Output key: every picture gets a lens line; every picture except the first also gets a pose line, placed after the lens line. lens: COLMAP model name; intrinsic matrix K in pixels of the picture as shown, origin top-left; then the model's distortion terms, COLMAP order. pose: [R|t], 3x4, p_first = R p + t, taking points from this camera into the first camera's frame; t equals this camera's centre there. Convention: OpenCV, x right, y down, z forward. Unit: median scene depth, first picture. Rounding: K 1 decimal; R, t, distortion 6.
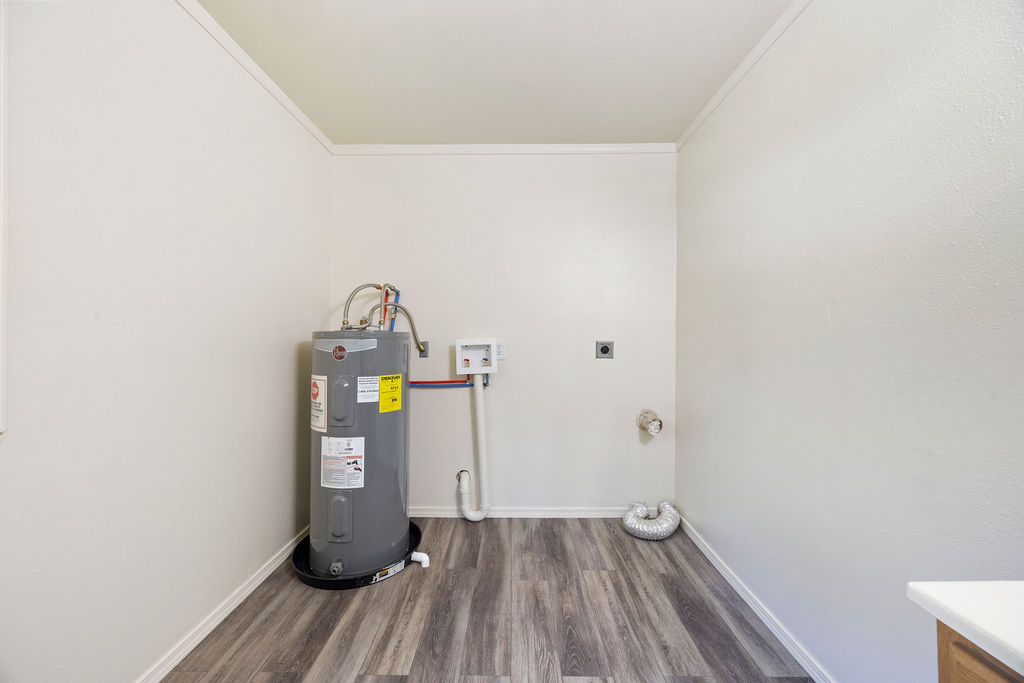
lens RADIAL K [[390.8, 0, 508.2], [0, 390.8, 333.7], [0, 0, 1]] dist [-0.002263, 0.000344]
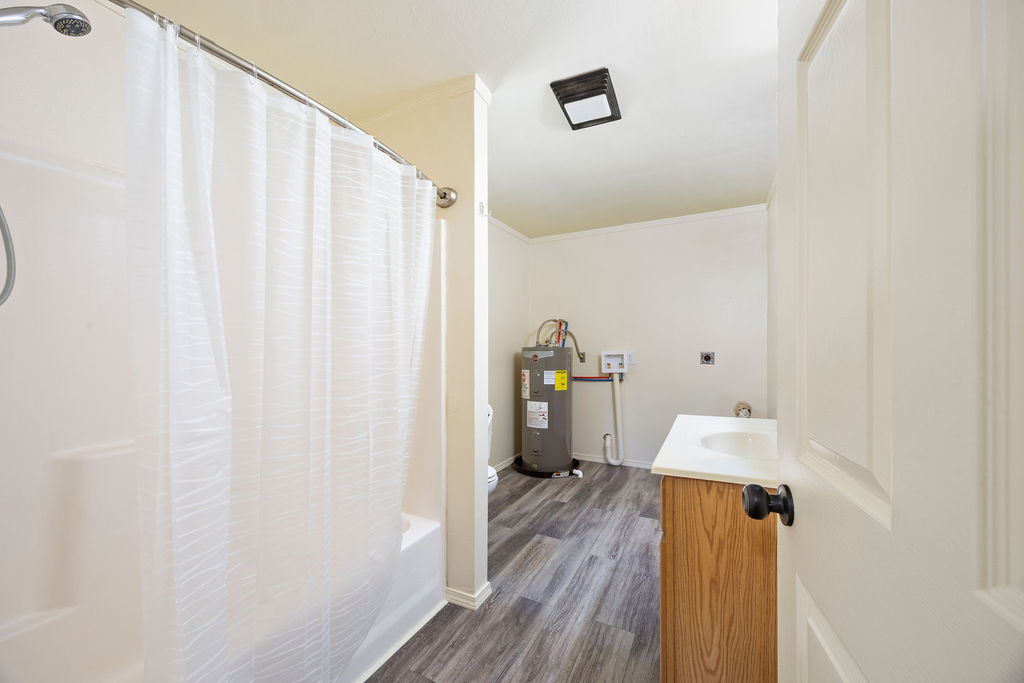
lens RADIAL K [[390.8, 0, 513.5], [0, 390.8, 346.0], [0, 0, 1]] dist [-0.002263, 0.000344]
pose [[0.898985, -0.011818, -0.437819, 0.285668], [0.009467, 0.999927, -0.007552, 0.001655], [0.437876, 0.002644, 0.899031, -0.703743]]
